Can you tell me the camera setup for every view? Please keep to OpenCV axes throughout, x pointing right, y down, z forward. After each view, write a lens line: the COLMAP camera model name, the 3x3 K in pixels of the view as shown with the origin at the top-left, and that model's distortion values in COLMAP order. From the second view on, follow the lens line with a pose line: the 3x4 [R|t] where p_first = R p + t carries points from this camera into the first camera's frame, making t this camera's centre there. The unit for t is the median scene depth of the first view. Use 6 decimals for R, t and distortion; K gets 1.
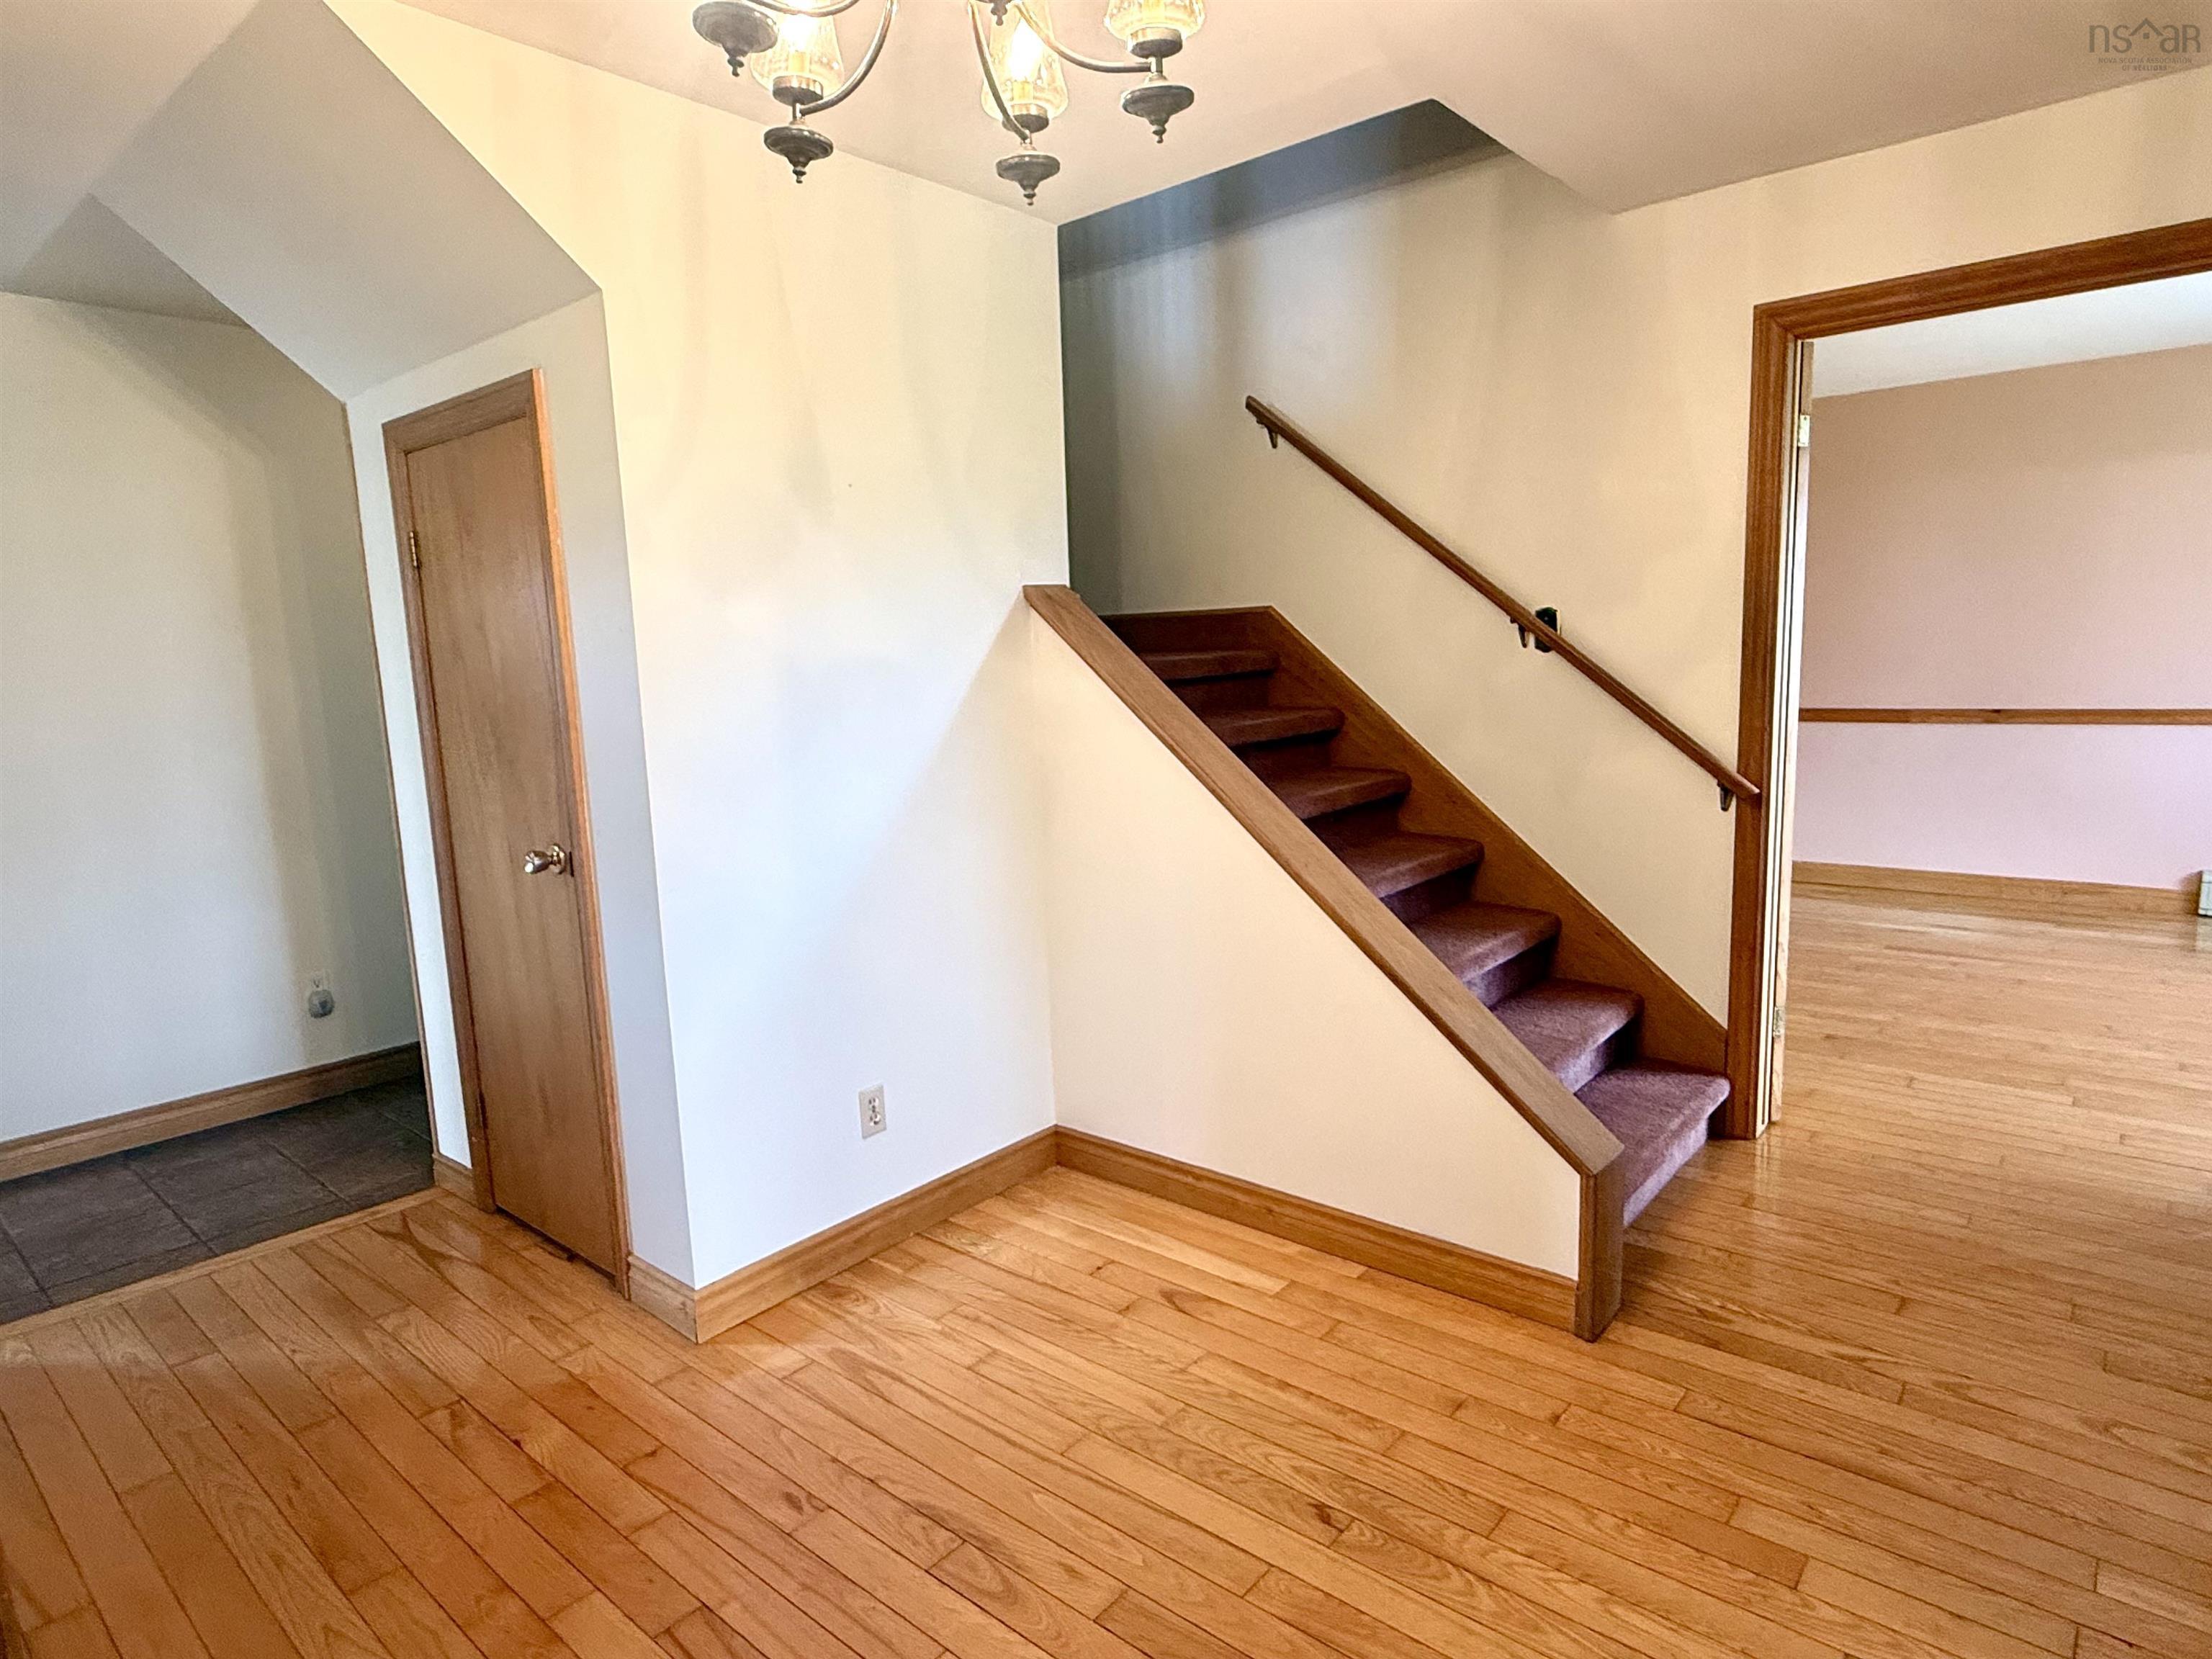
lens RADIAL K [[1248.2, 0, 1101.8], [0, 1248.2, 835.9], [0, 0, 1]] dist [0.013929, -0.003266]
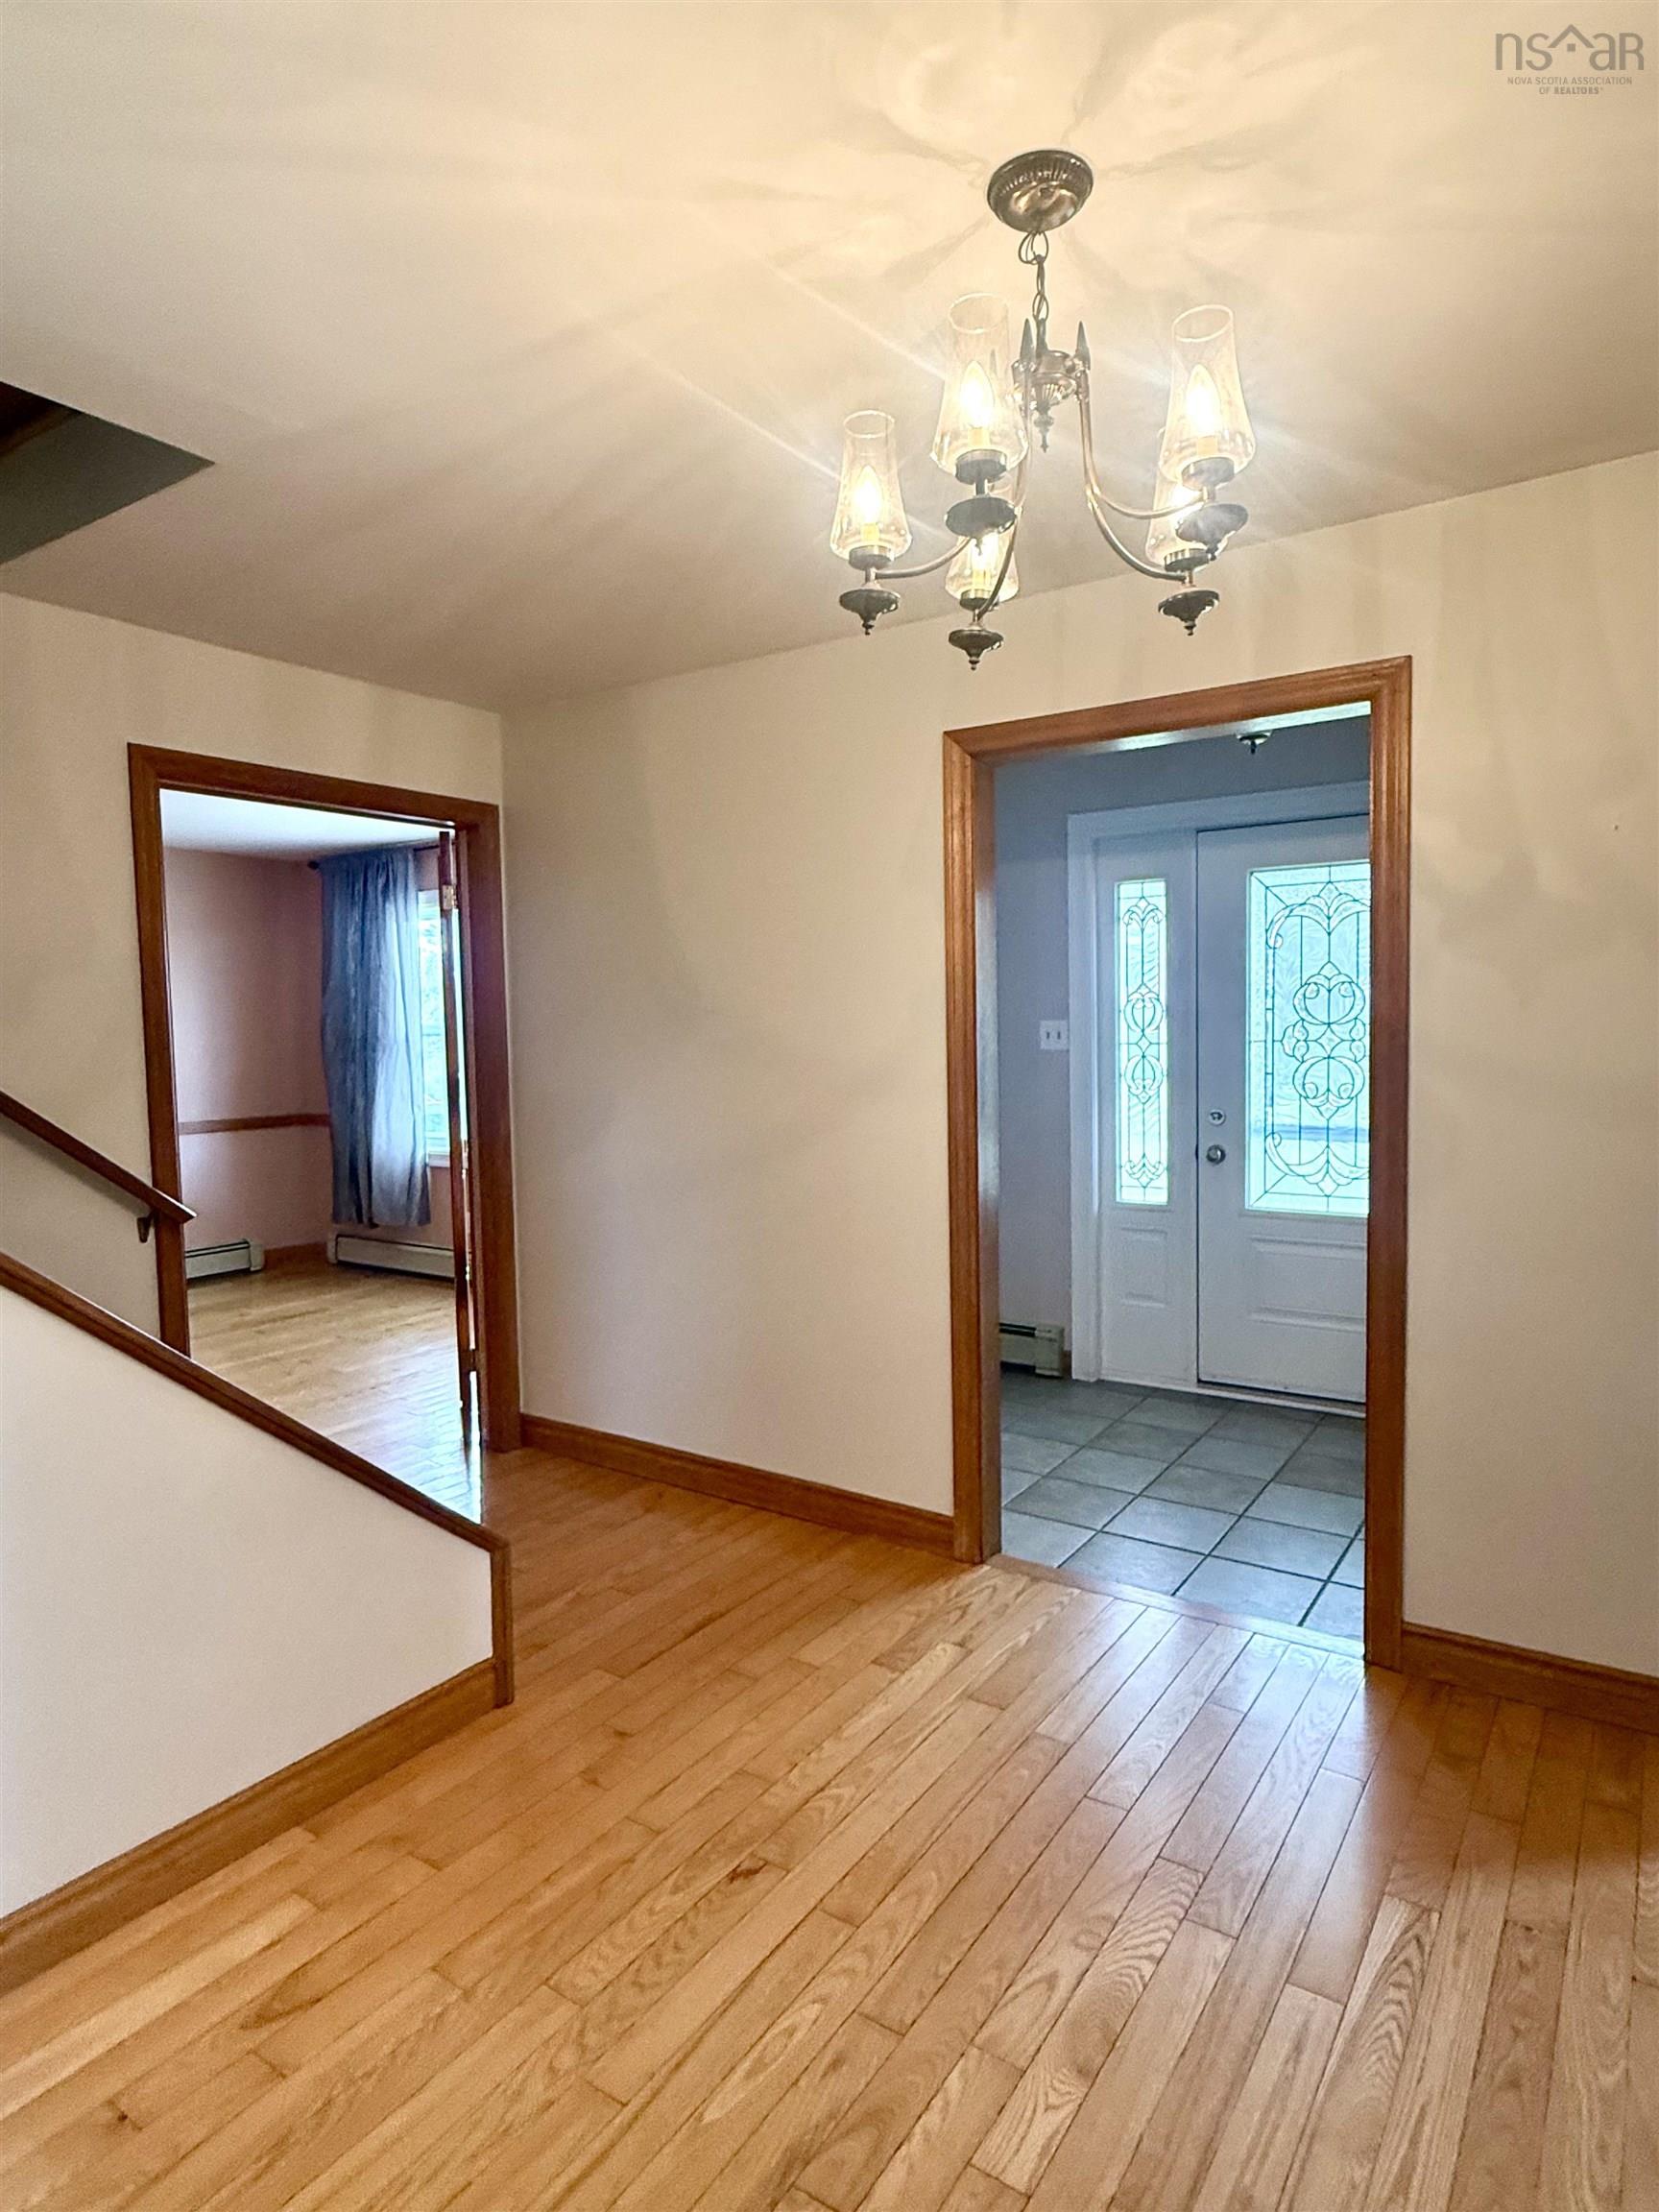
lens RADIAL K [[1248.2, 0, 825.8], [0, 1248.2, 1100.3], [0, 0, 1]] dist [0.013929, -0.003266]
pose [[-0.098321, -0.017773, 0.994996, -0.746010], [0.170875, 0.984689, 0.034474, -0.102517], [-0.980375, 0.173410, -0.093779, 0.799752]]
